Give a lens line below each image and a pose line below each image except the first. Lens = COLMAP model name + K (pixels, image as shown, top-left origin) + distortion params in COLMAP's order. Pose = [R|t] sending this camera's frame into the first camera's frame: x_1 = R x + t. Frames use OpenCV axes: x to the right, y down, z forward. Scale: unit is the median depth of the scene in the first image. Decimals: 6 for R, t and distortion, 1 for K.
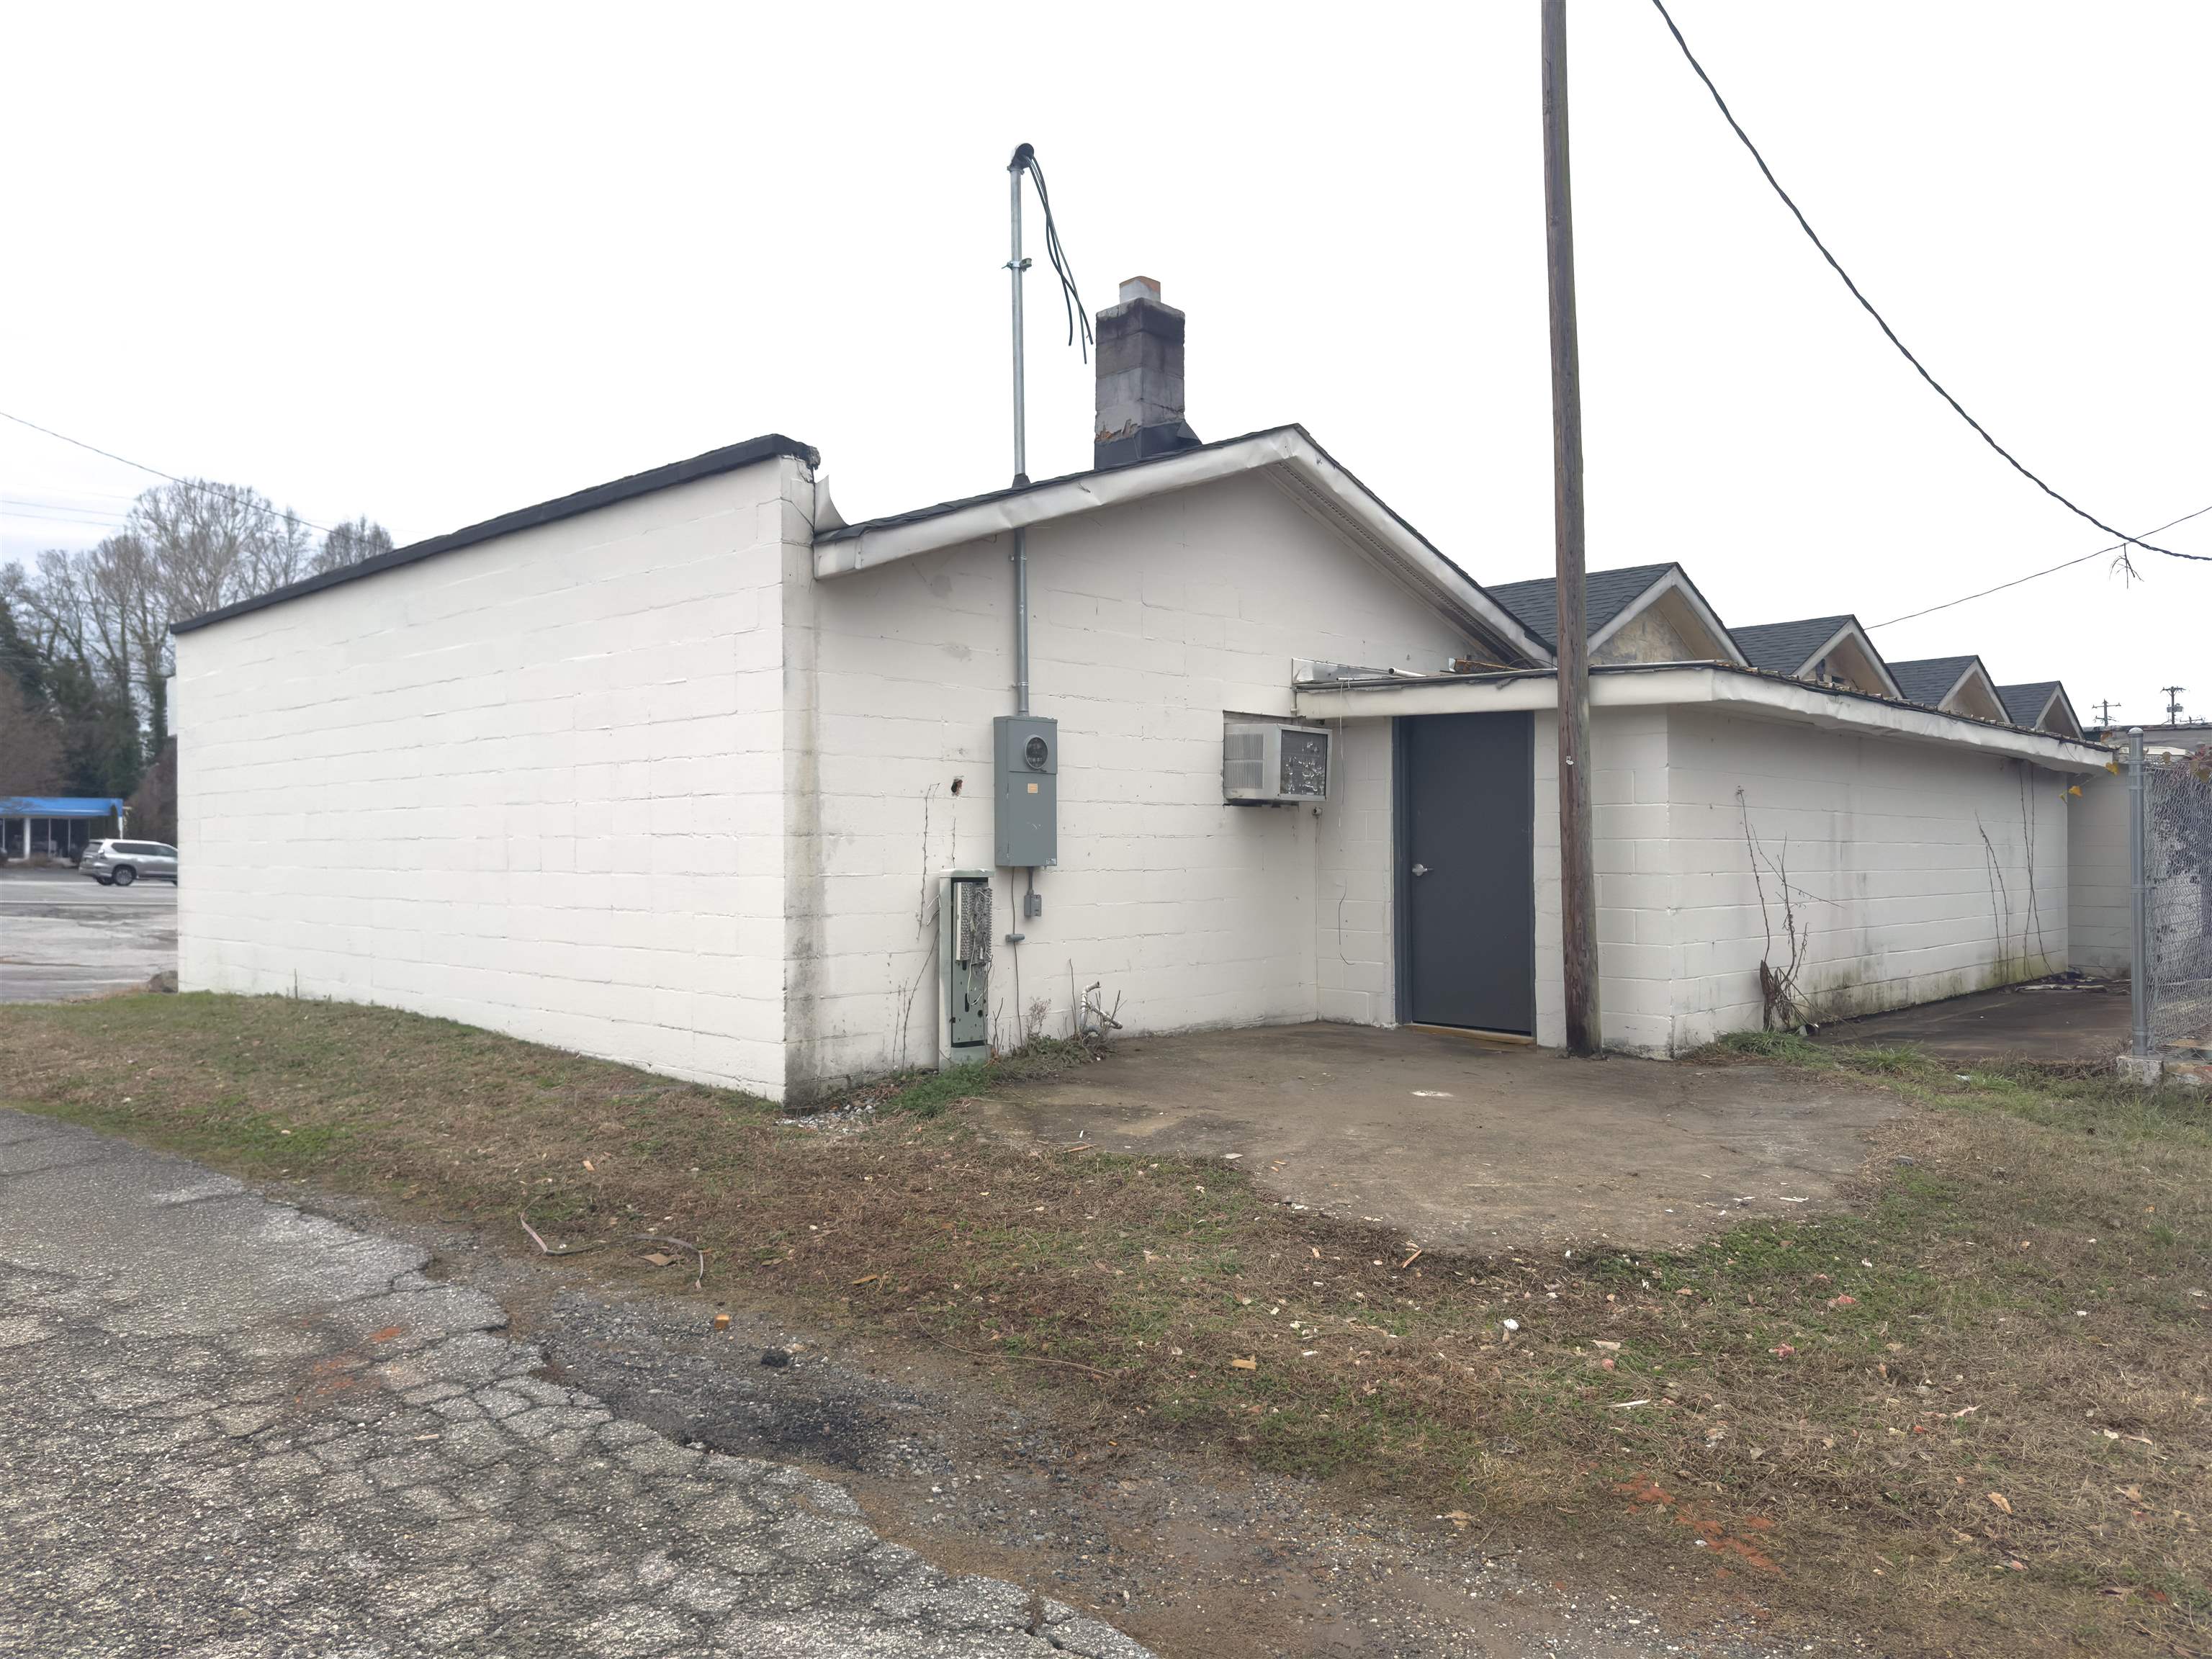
lens RADIAL K [[1461.6, 0, 1106.0], [0, 1461.6, 829.5], [0, 0, 1]] dist [0.175507, -0.322632]
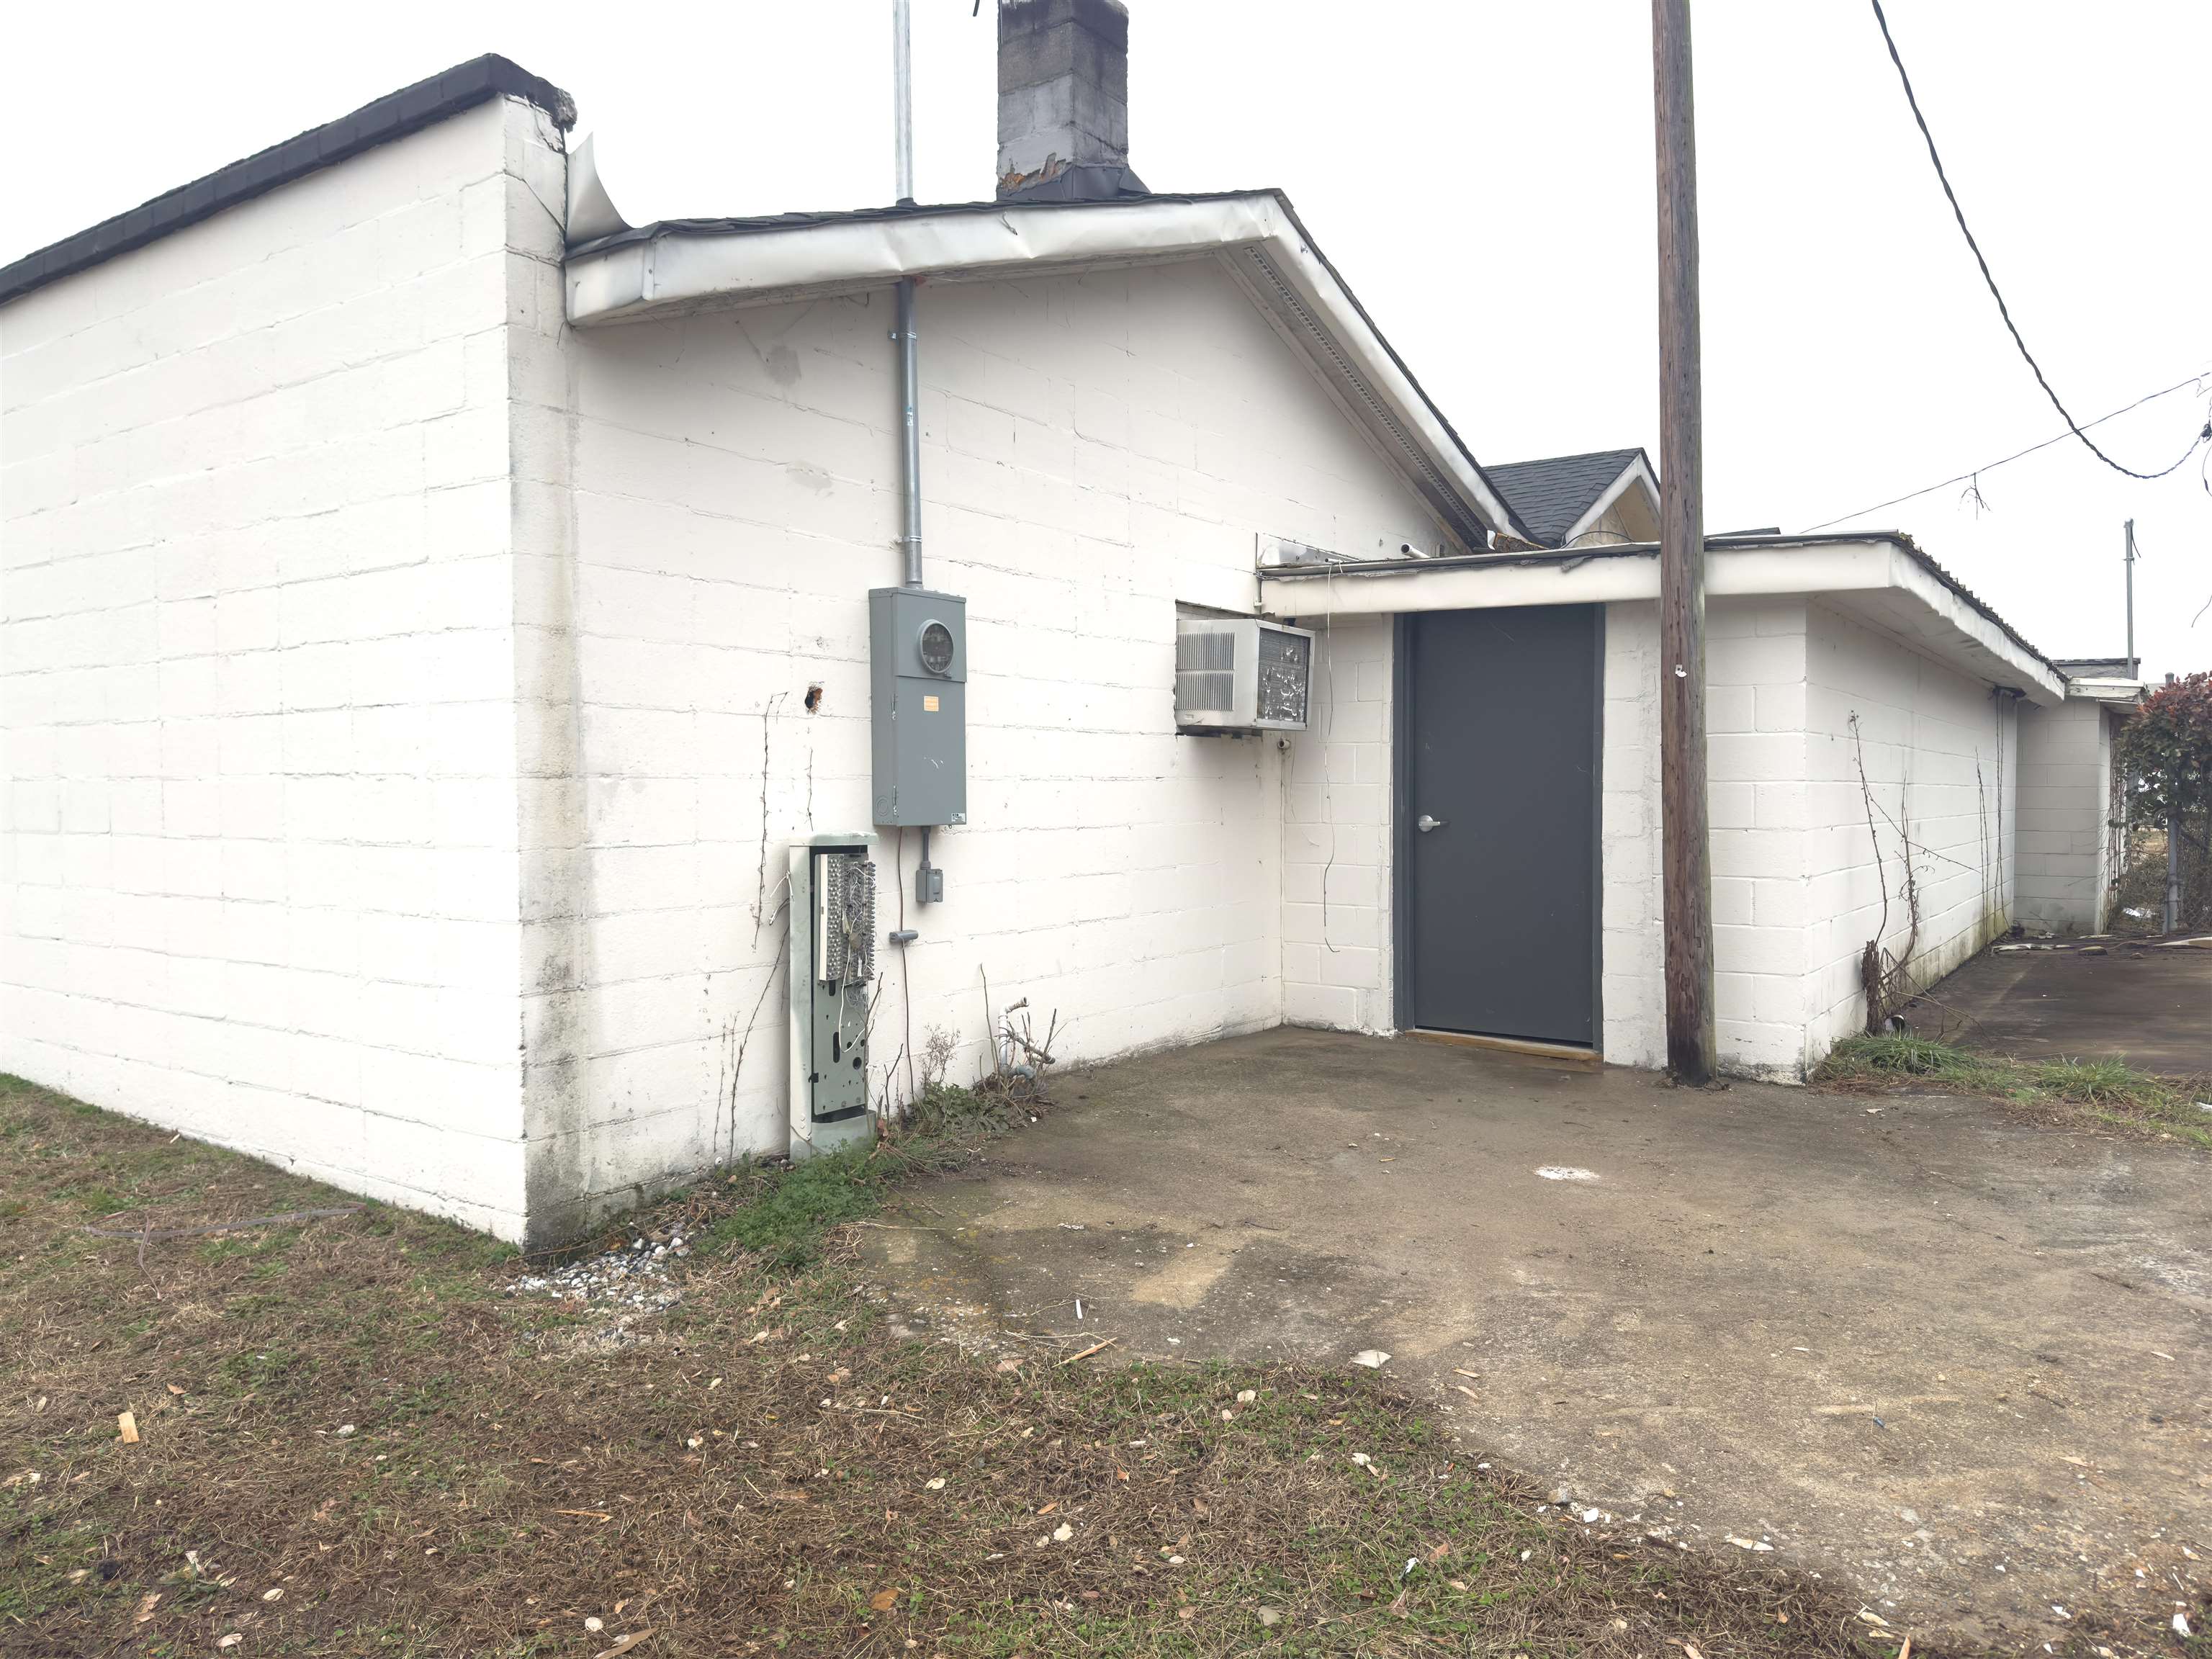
lens RADIAL K [[1461.6, 0, 1106.0], [0, 1461.6, 829.5], [0, 0, 1]] dist [0.175507, -0.322632]
pose [[0.988031, -0.004623, 0.154185, -0.075487], [-0.001889, 0.999113, 0.042064, -0.000346], [-0.154243, -0.041852, 0.987146, 0.360924]]
